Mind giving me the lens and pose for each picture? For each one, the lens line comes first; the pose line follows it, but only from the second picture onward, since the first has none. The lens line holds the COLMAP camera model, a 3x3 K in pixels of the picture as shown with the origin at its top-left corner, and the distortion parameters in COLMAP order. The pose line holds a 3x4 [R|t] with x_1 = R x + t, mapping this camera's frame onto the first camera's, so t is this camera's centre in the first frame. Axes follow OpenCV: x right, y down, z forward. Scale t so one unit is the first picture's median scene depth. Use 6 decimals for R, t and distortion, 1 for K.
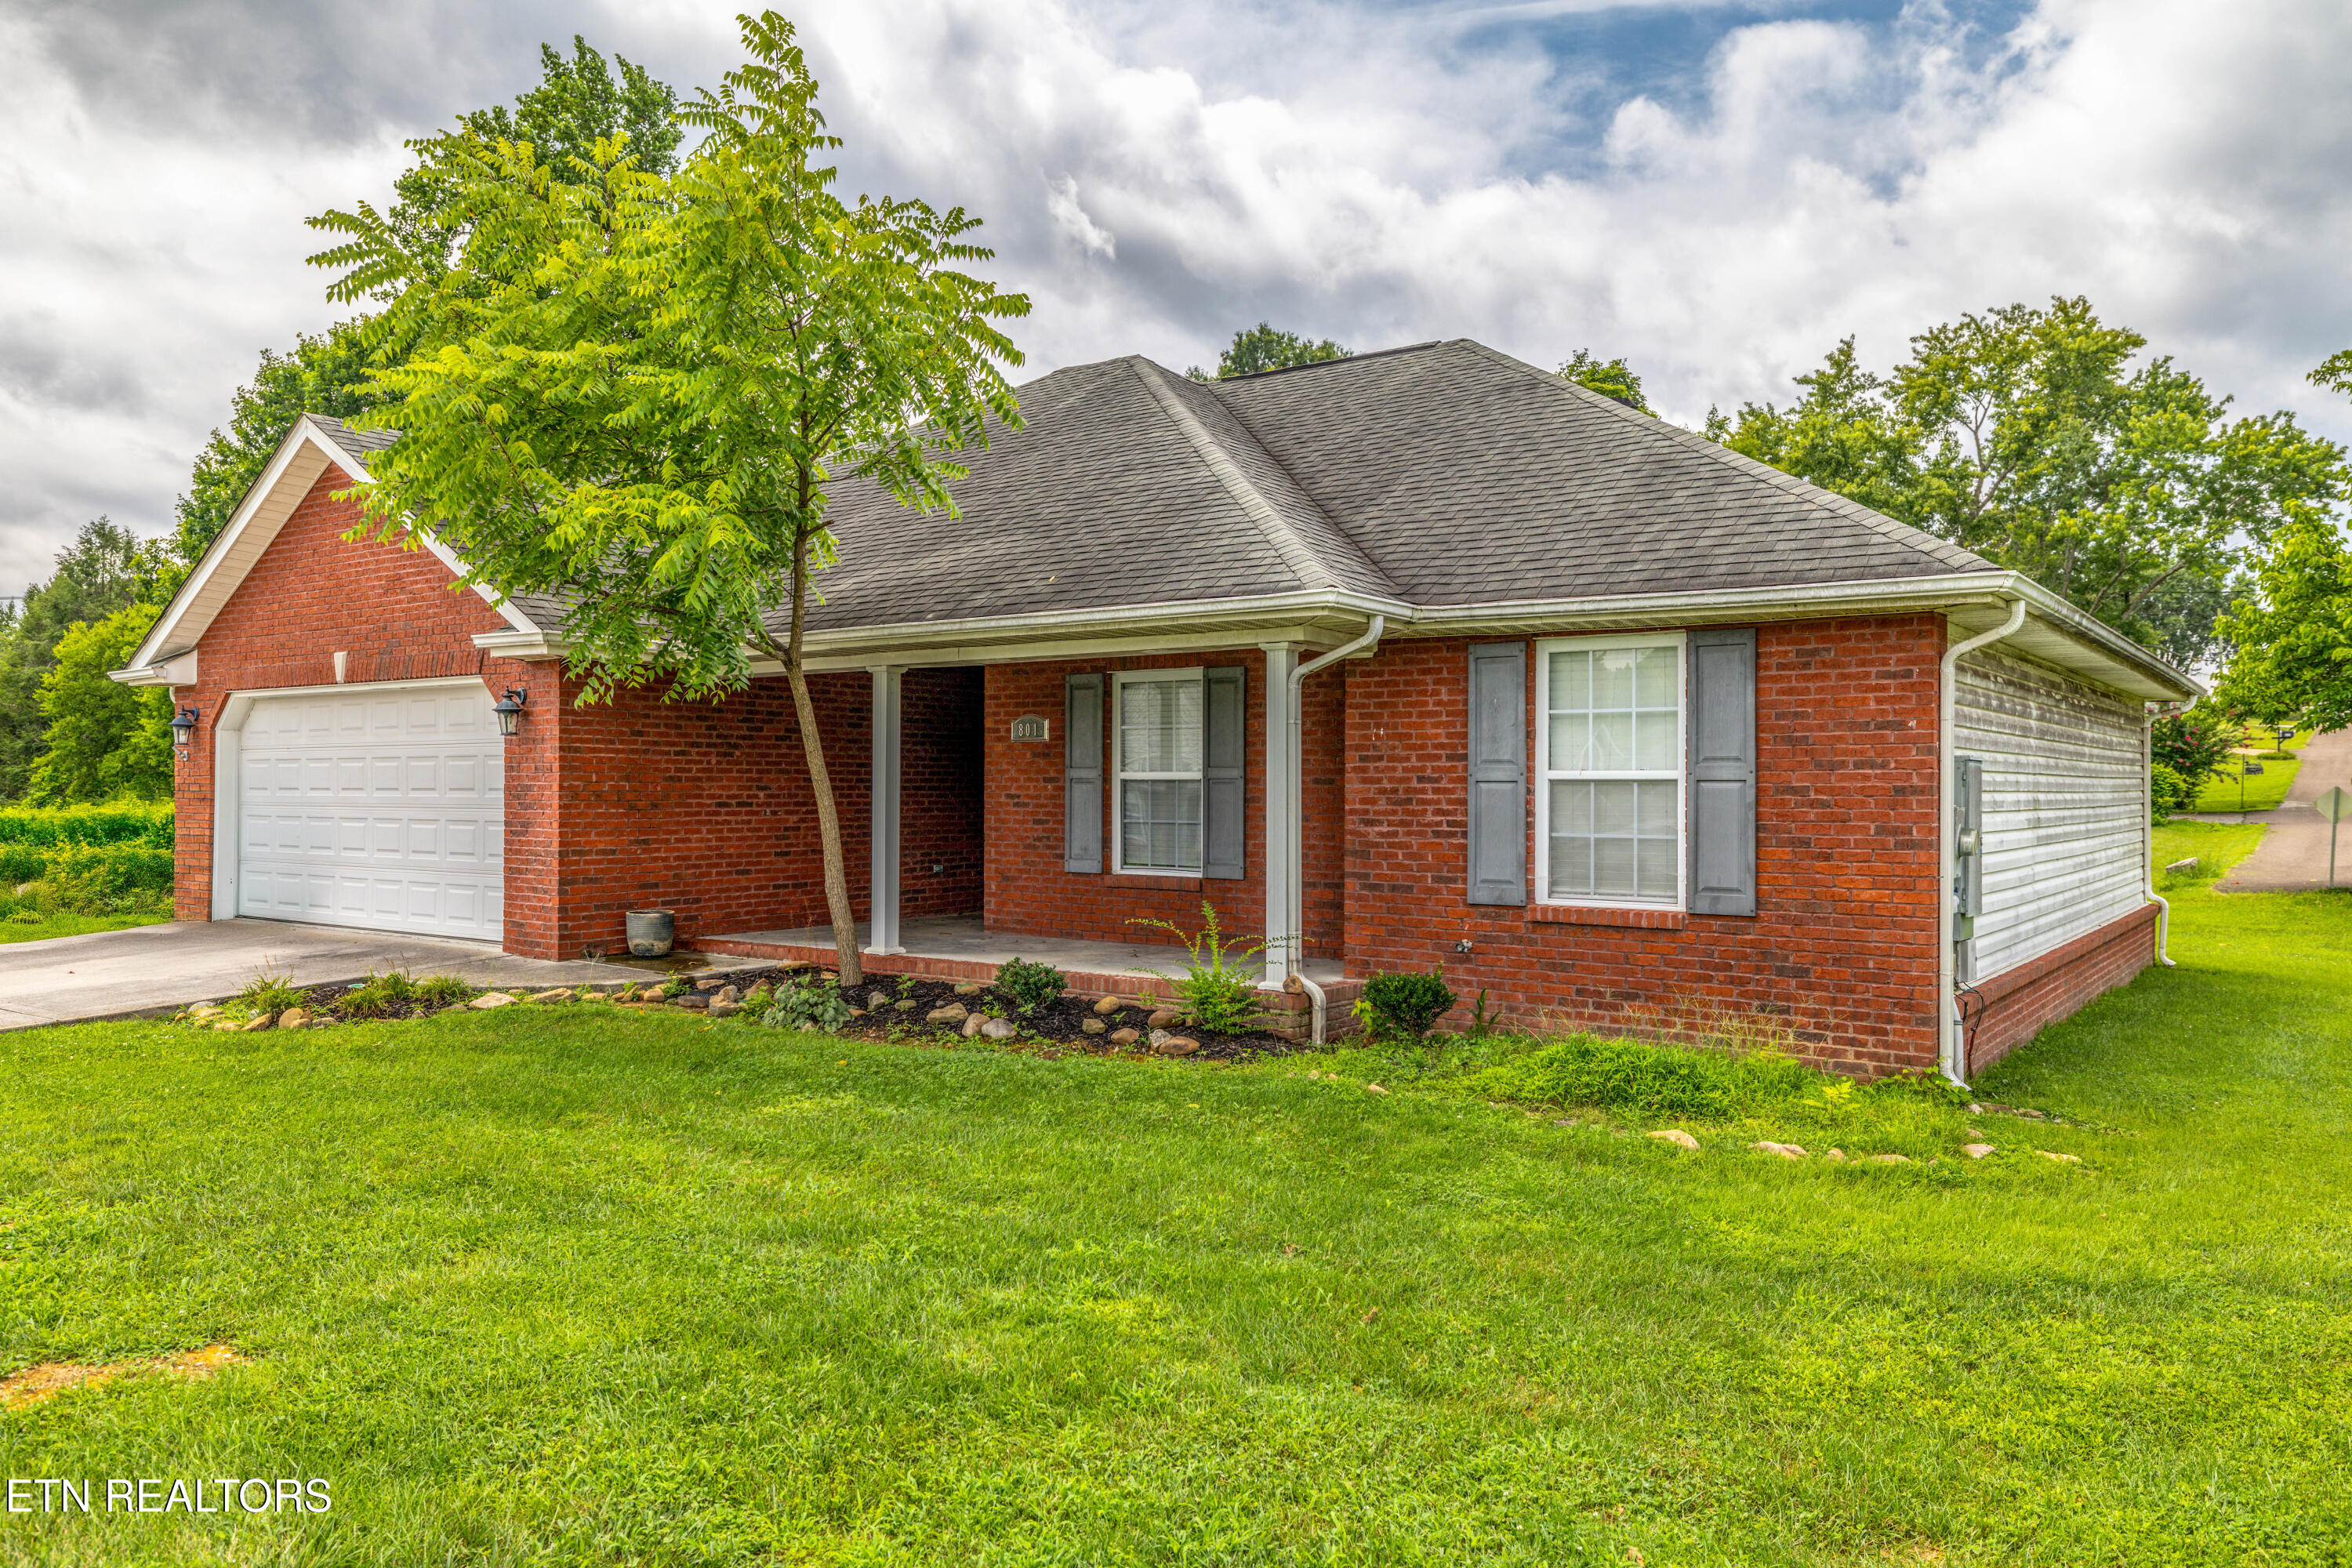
lens RADIAL K [[1676.6, 0, 1175.5], [0, 1676.6, 774.2], [0, 0, 1]] dist [0.026341, 0.000180]
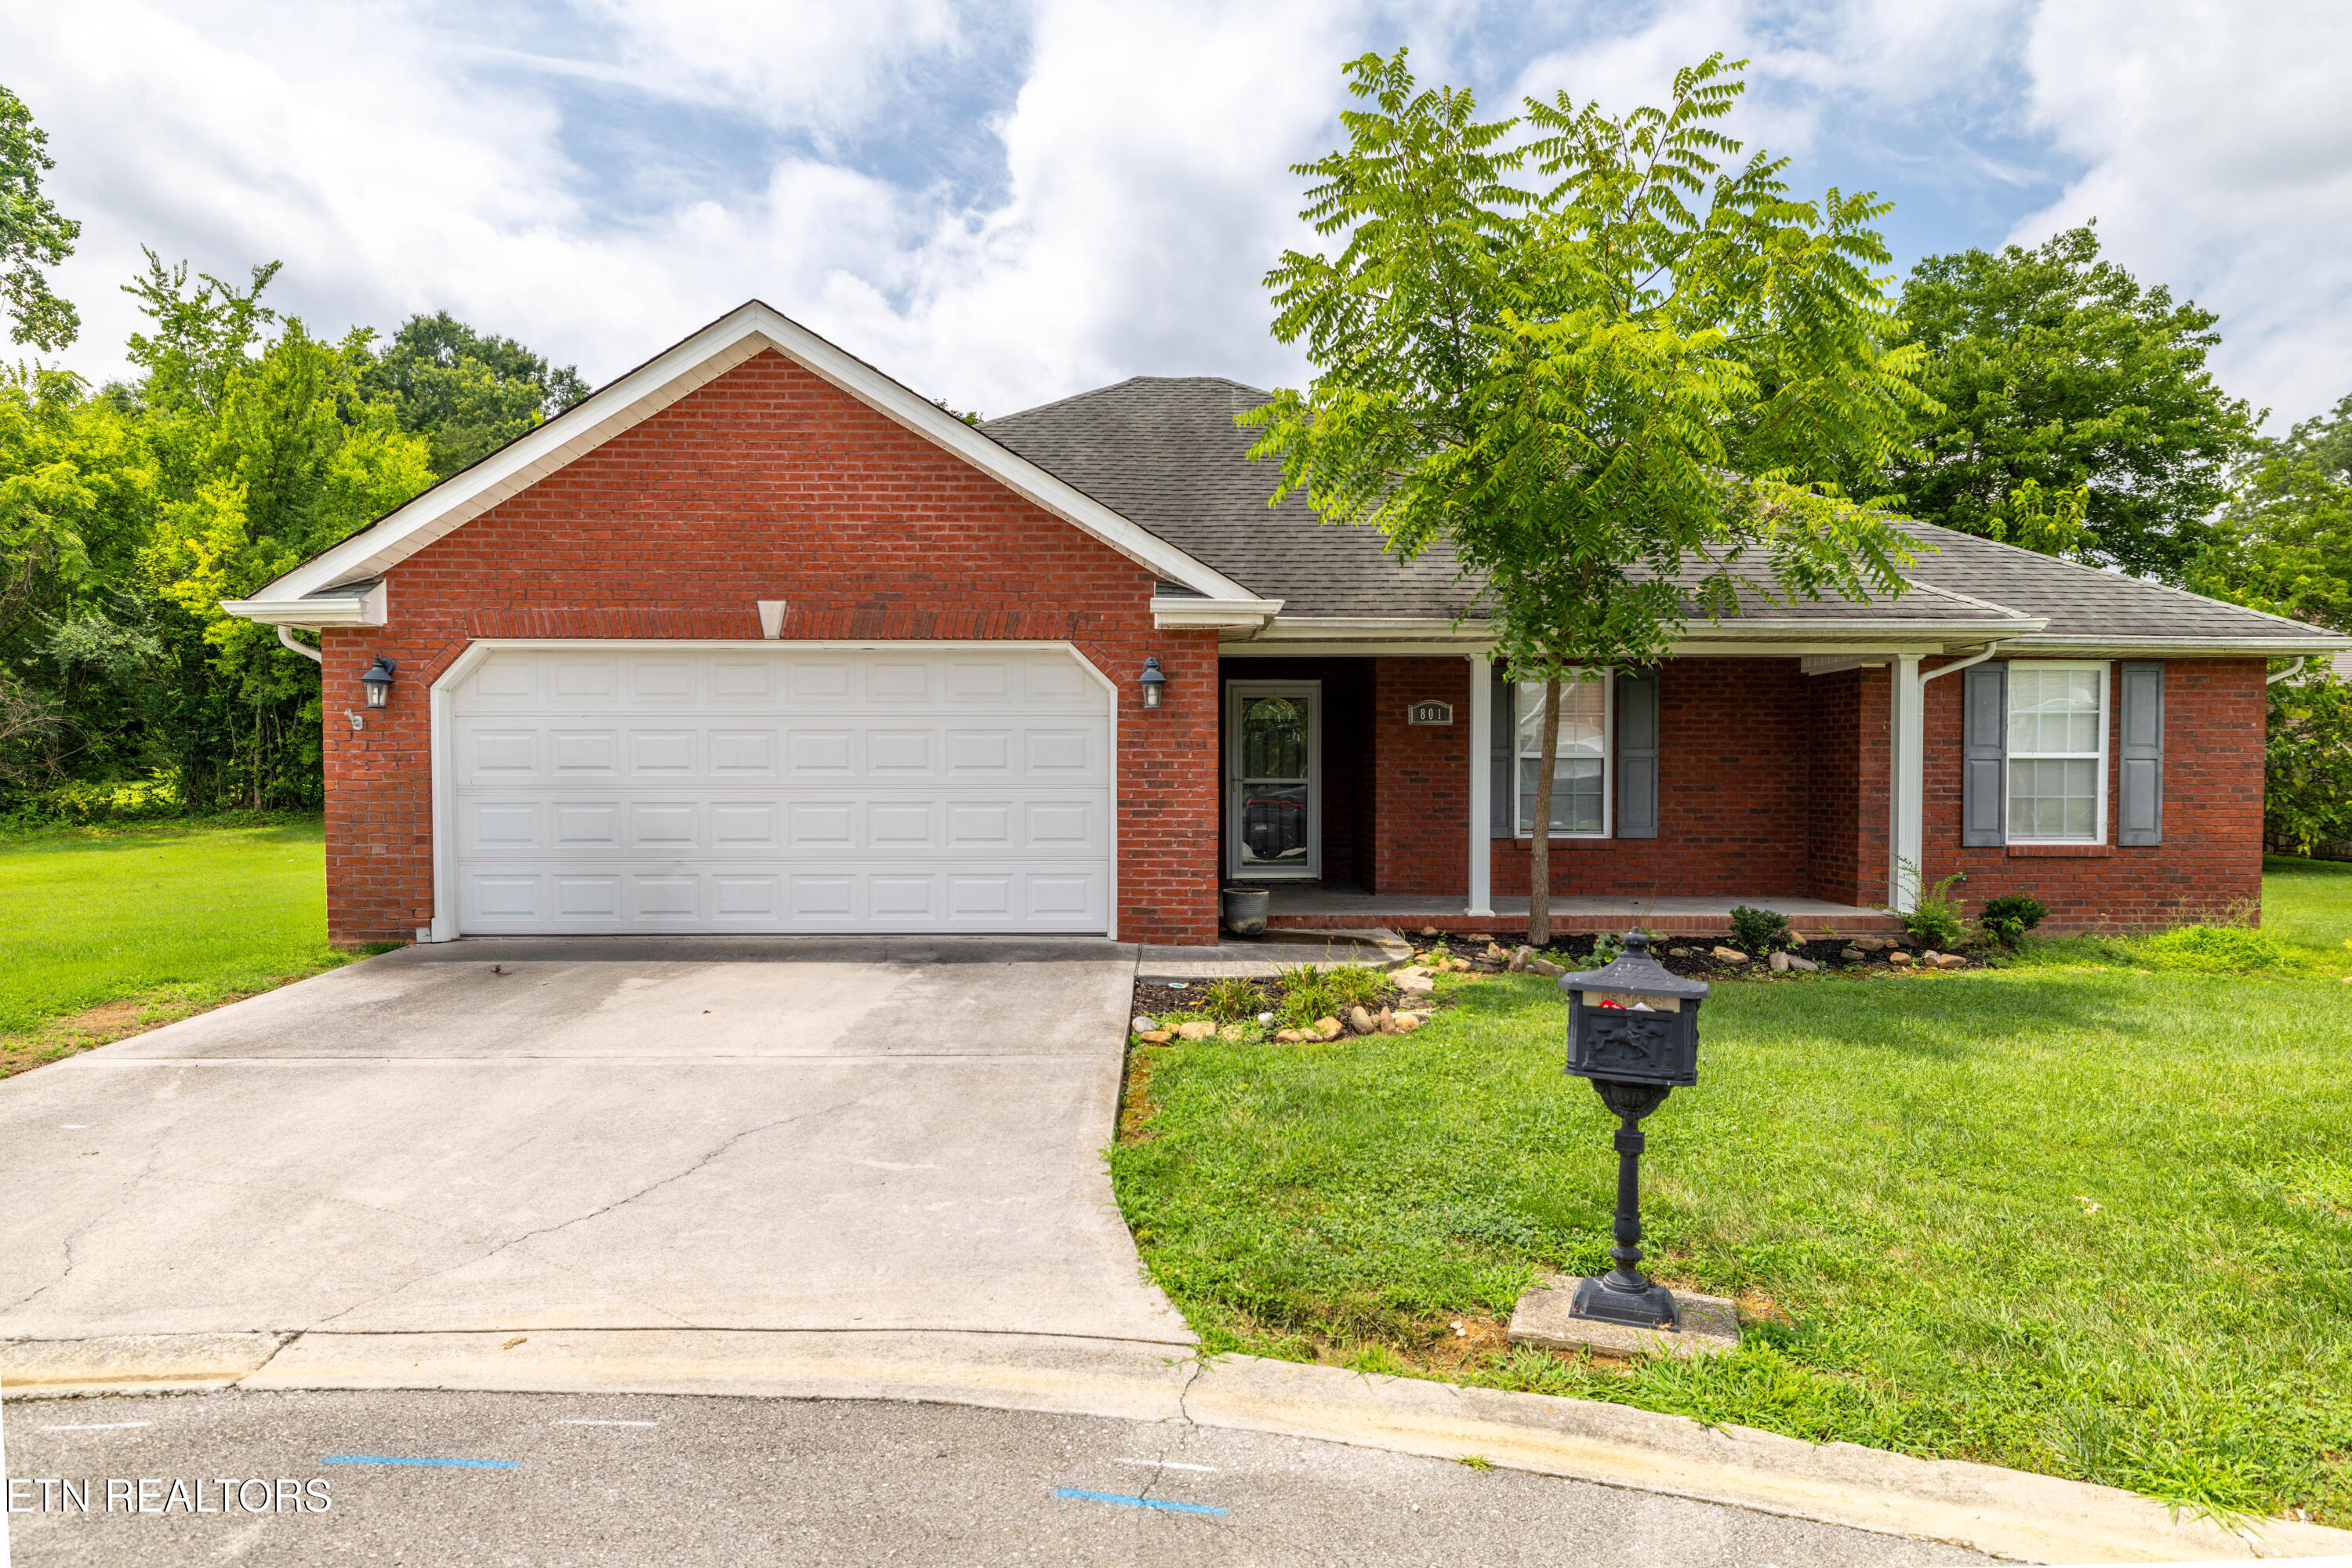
lens RADIAL K [[1391.2, 0, 1171.2], [0, 1391.2, 807.3], [0, 0, 1]] dist [0.004640, -0.004851]
pose [[0.791397, -0.019240, 0.610999, -0.873835], [-0.003123, 0.999364, 0.035515, 0.003780], [-0.611294, -0.030015, 0.790834, 0.396183]]
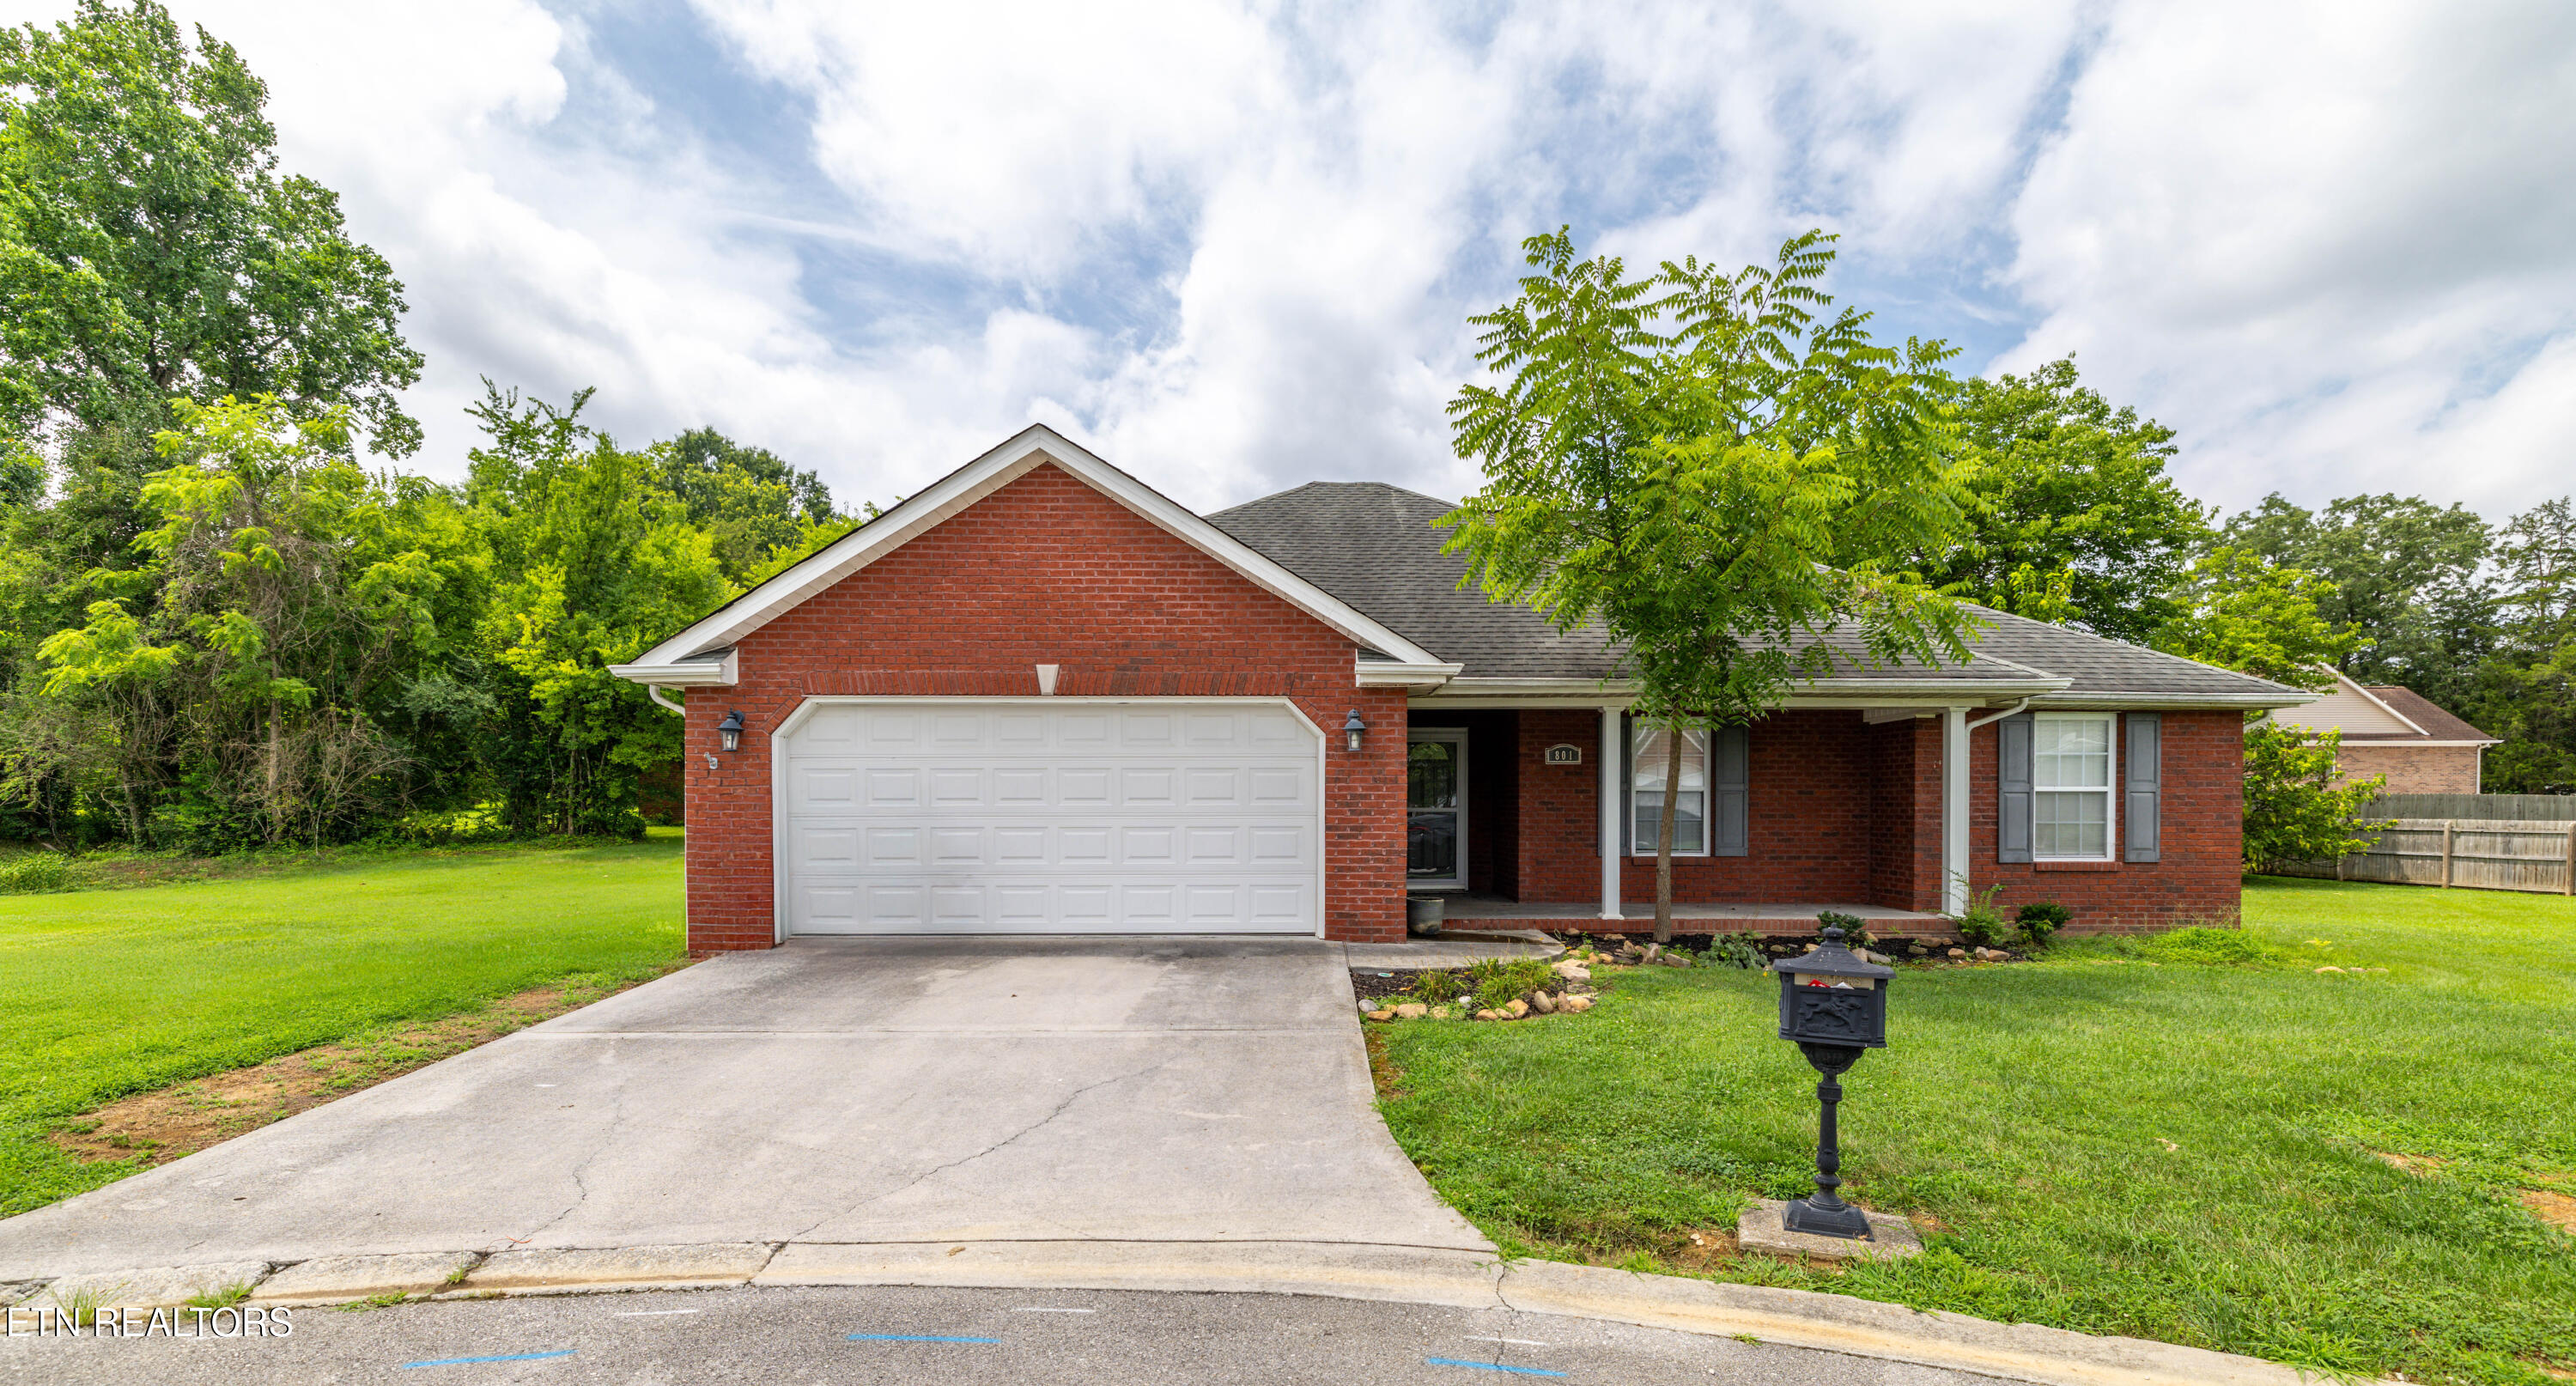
lens RADIAL K [[1149.2, 0, 1299.2], [0, 1149.2, 813.4], [0, 0, 1]] dist [-0.000417, 0.000467]
pose [[0.791324, -0.009513, 0.611323, -0.923182], [-0.002567, 0.999818, 0.018881, 0.004291], [-0.611392, -0.016511, 0.791156, 0.412773]]
